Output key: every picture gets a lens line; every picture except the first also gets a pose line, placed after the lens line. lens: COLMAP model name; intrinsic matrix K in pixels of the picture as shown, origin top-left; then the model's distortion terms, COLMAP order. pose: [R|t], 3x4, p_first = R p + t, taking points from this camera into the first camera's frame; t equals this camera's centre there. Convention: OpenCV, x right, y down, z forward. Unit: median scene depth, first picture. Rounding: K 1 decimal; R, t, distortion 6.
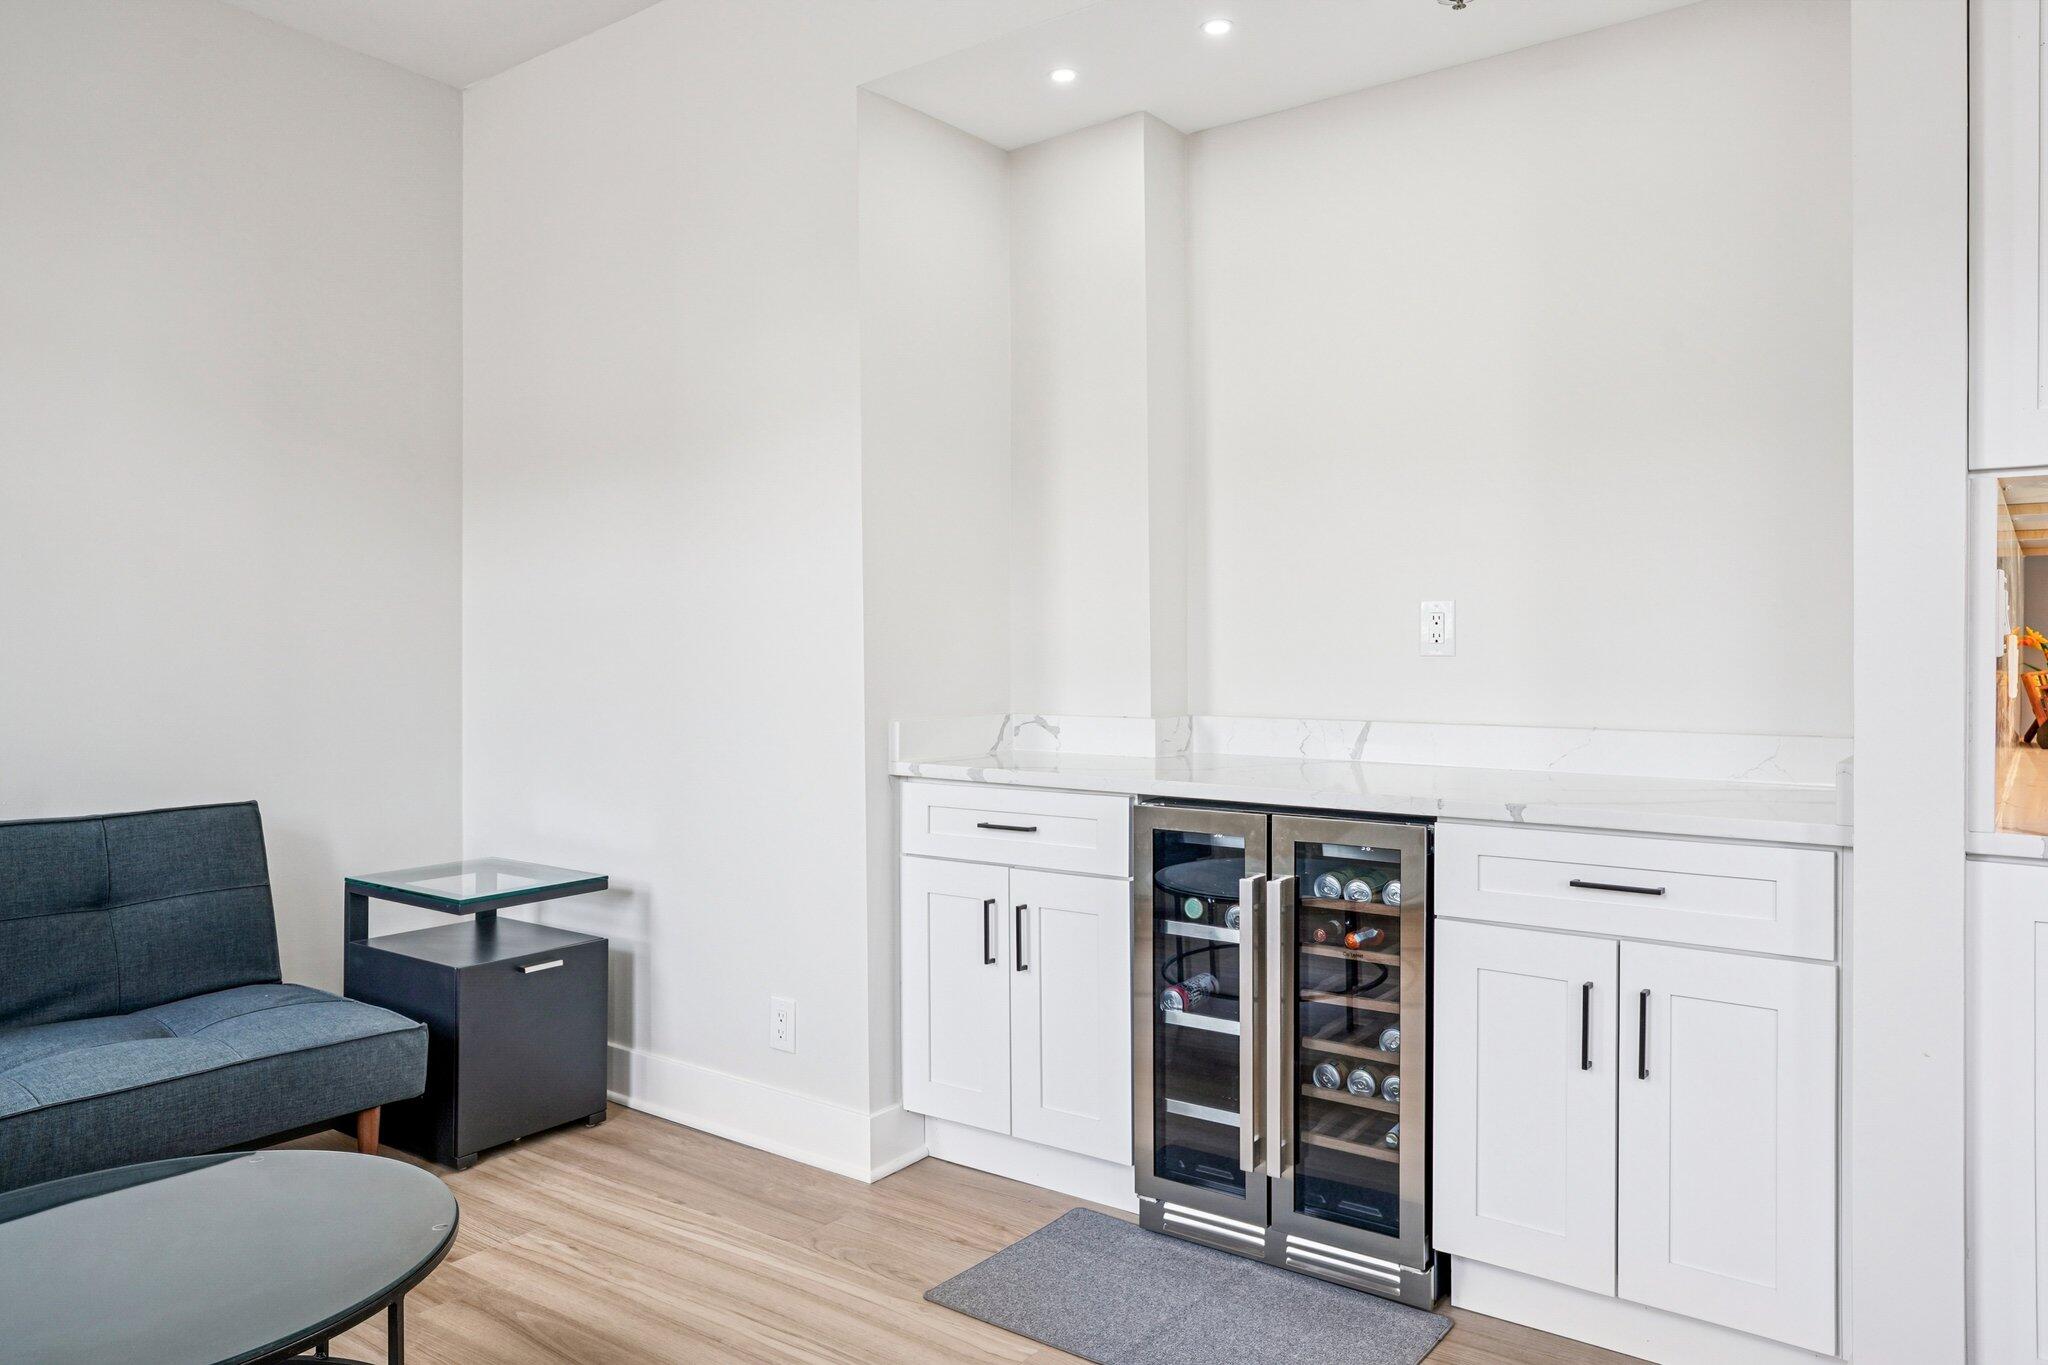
lens RADIAL K [[1422.4, 0, 1017.8], [0, 1422.4, 648.0], [0, 0, 1]] dist [-0.004630, -0.000631]
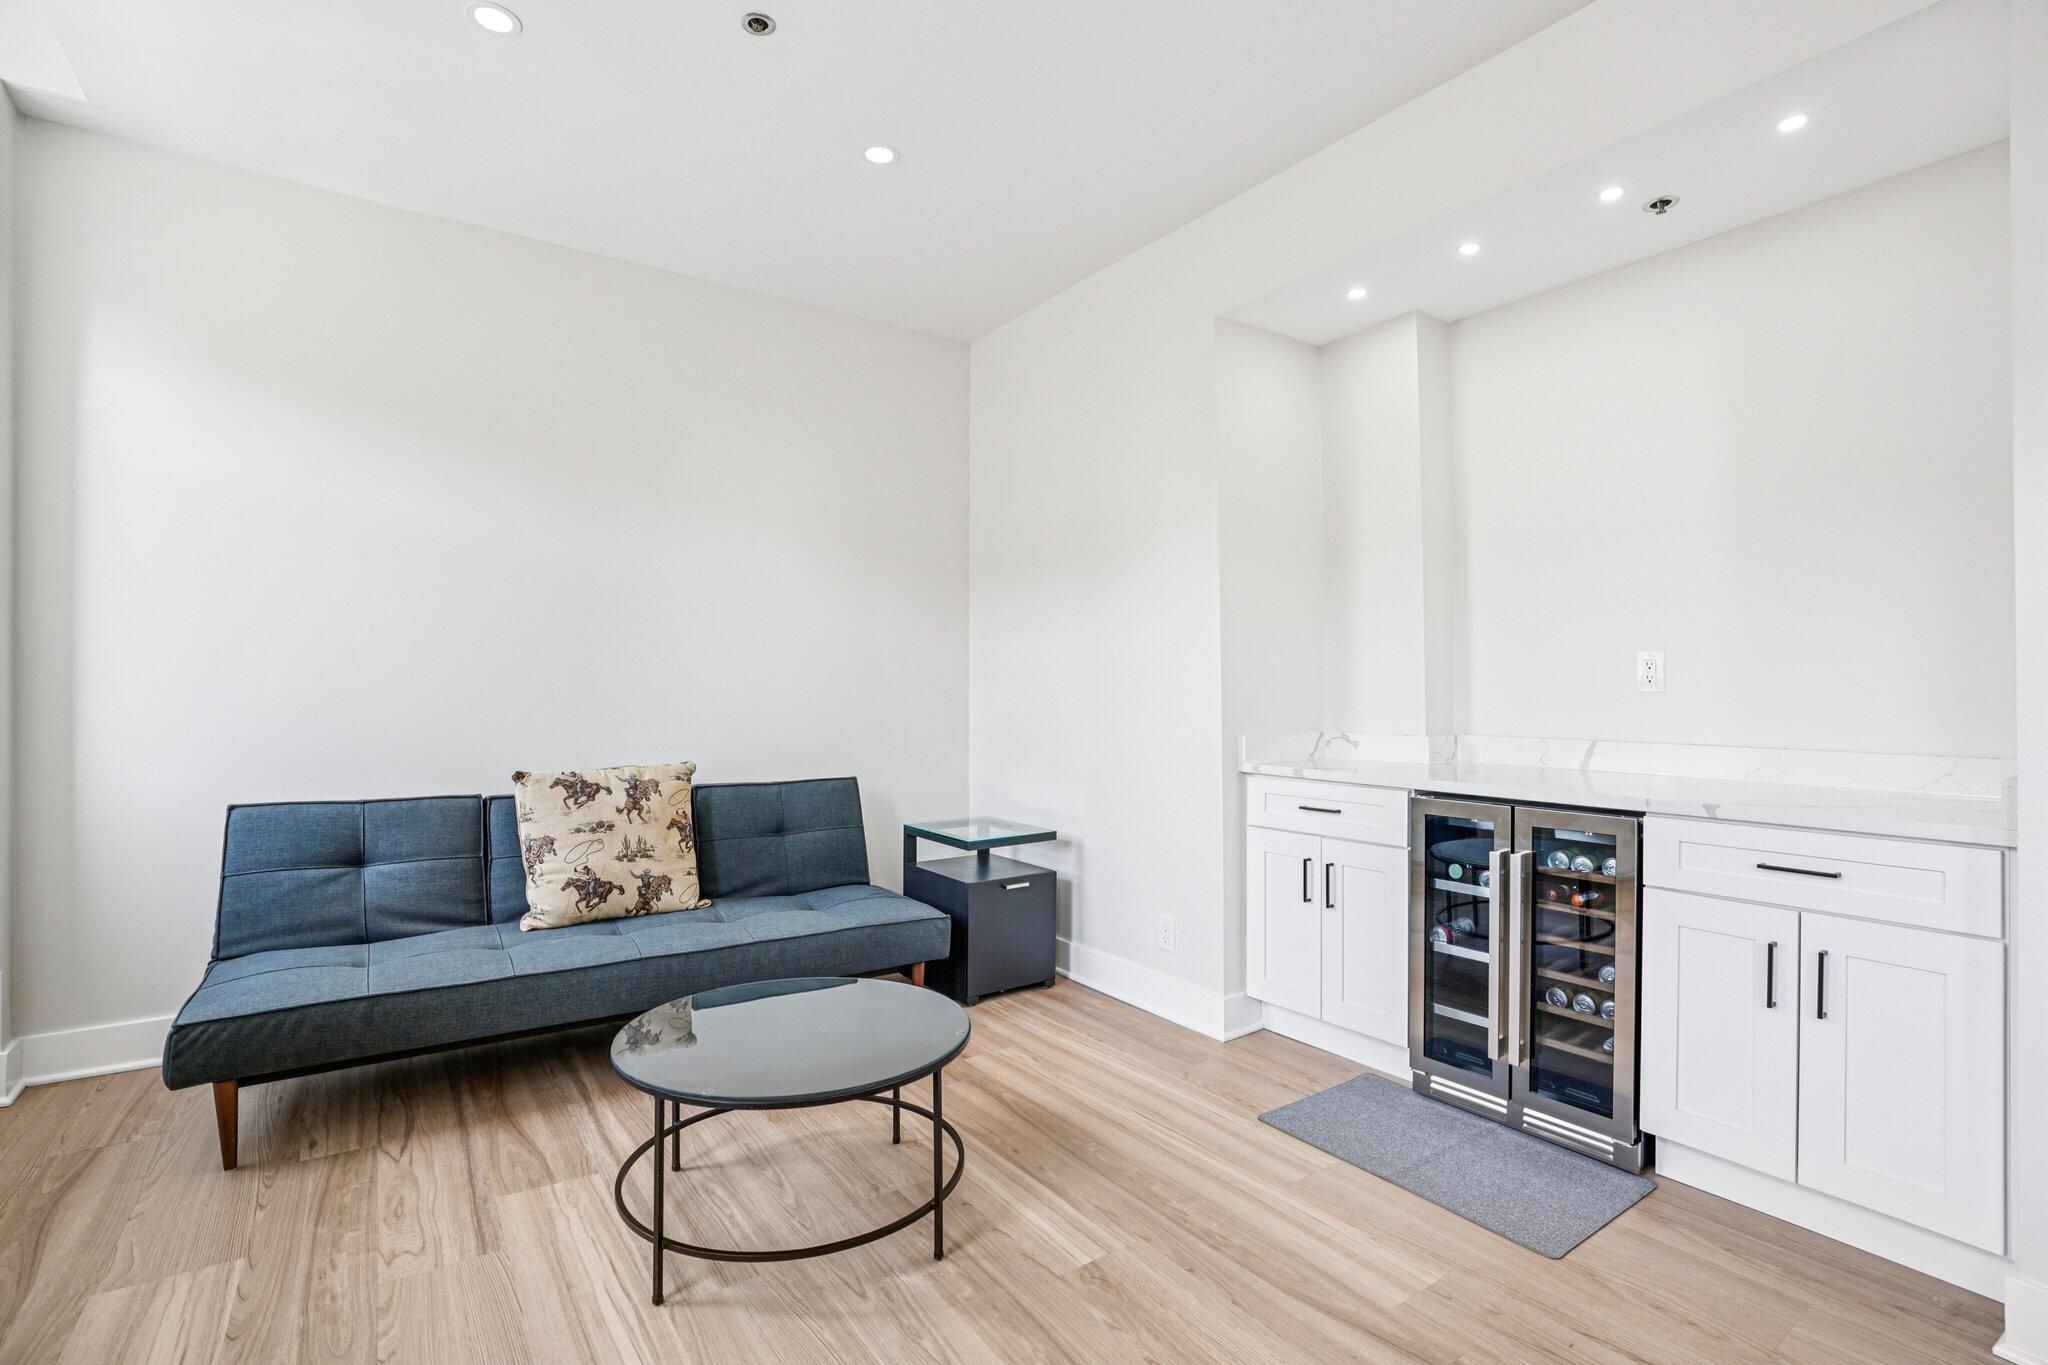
lens RADIAL K [[947.9, 0, 1024.0], [0, 947.9, 682.5], [0, 0, 1]] dist [-0.026204, 0.000104]
pose [[0.950936, -0.001175, -0.309385, 0.006246], [0.000163, 0.999995, -0.003298, -0.001305], [0.309387, 0.003085, 0.950931, -0.023013]]
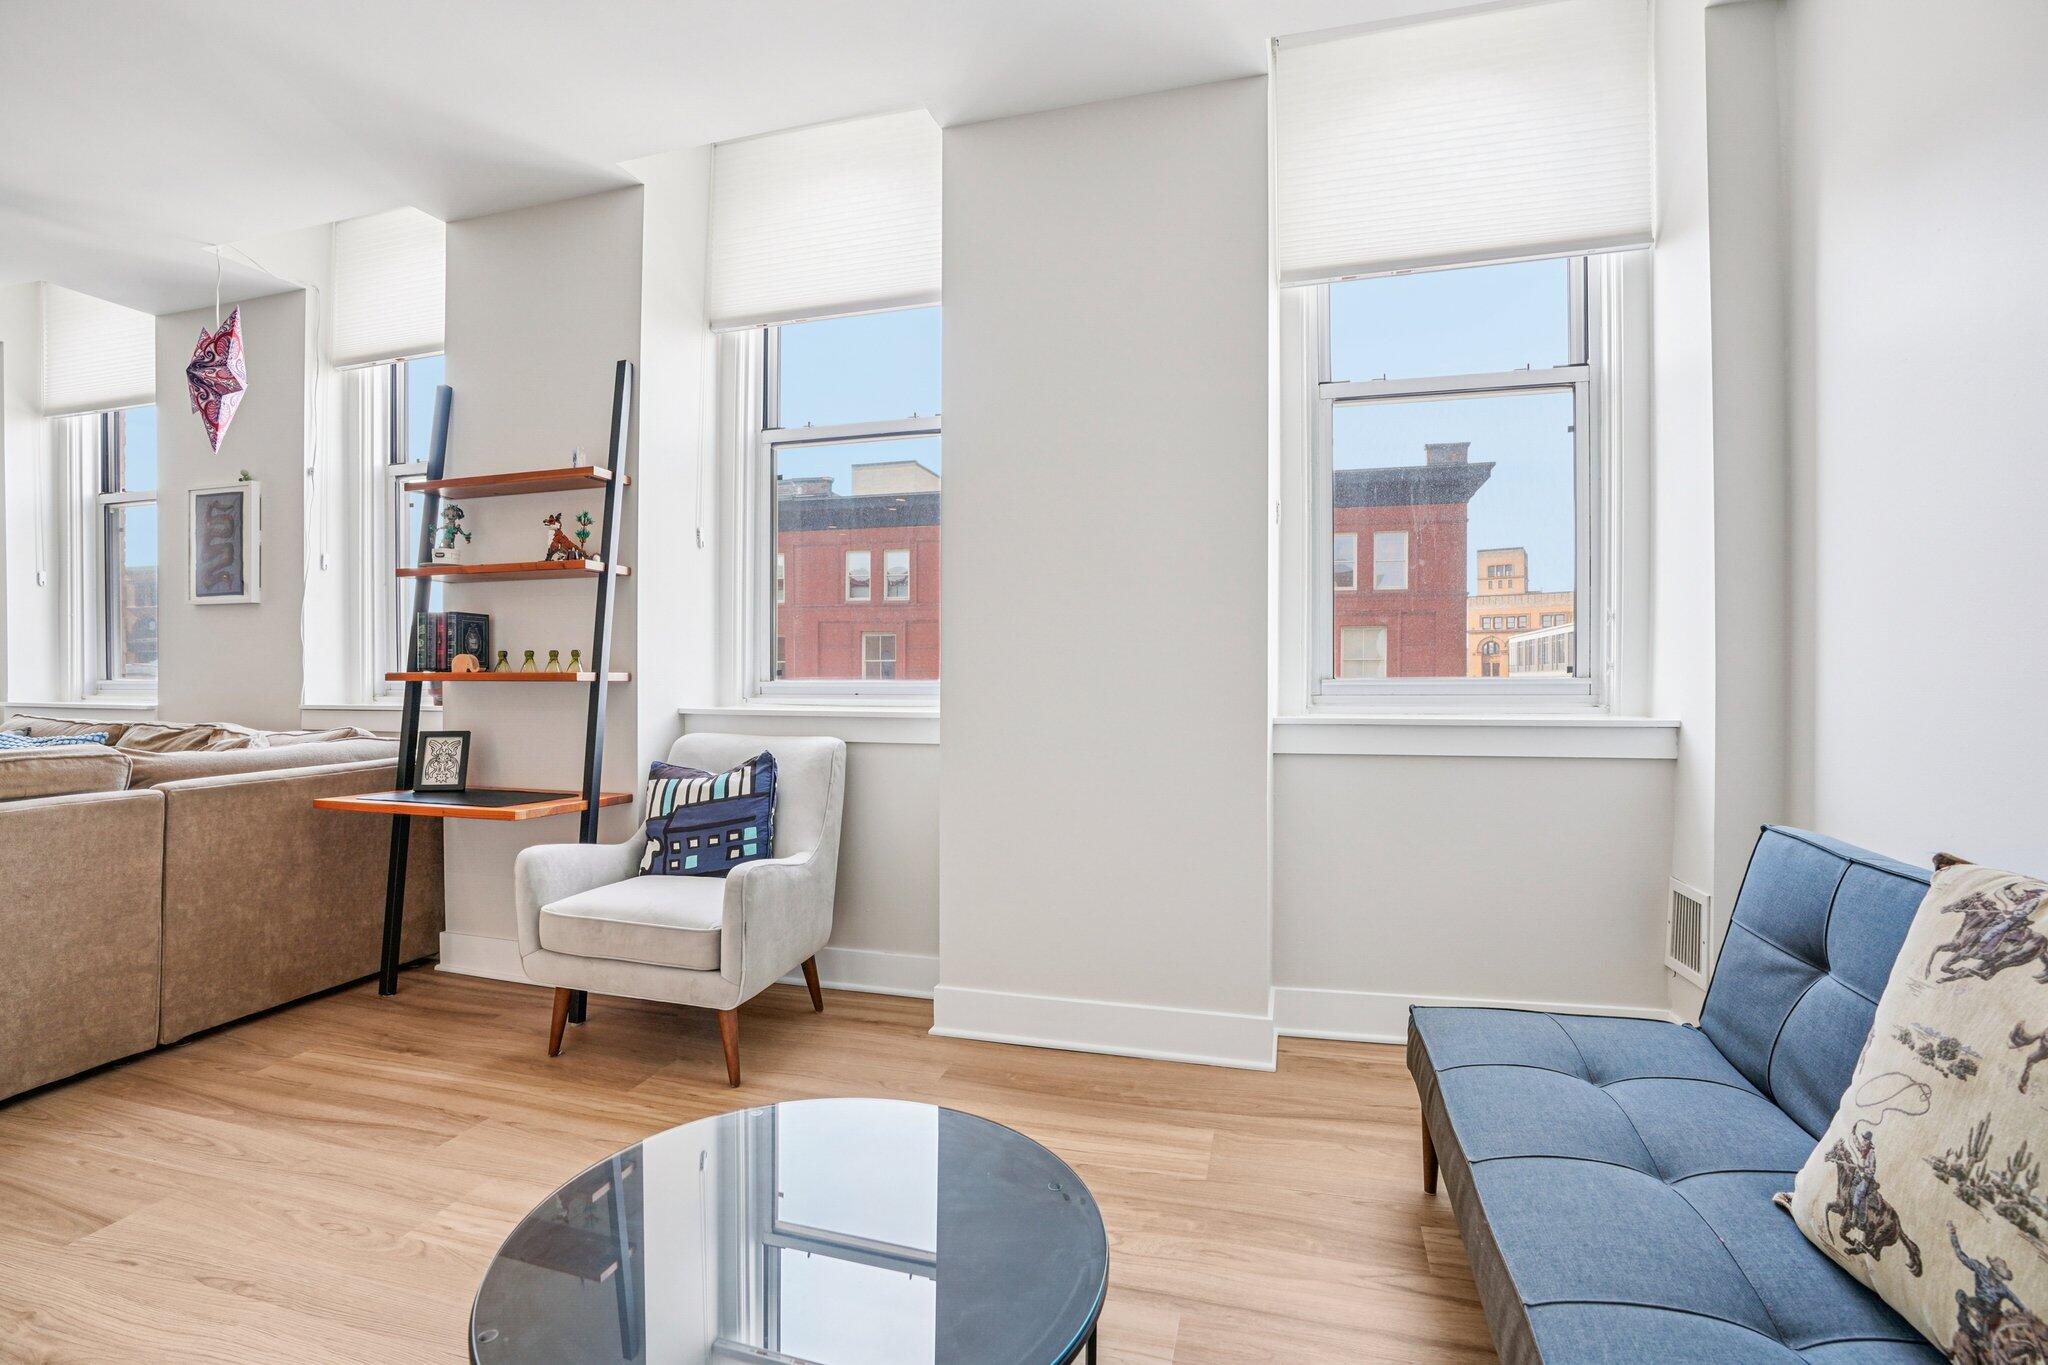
lens RADIAL K [[947.9, 0, 1024.0], [0, 947.9, 682.5], [0, 0, 1]] dist [-0.026204, 0.000104]
pose [[-0.934996, 0.004996, -0.354623, -0.538966], [0.000984, 0.999933, 0.011493, 0.023043], [0.354657, 0.010397, -0.934939, 1.690757]]
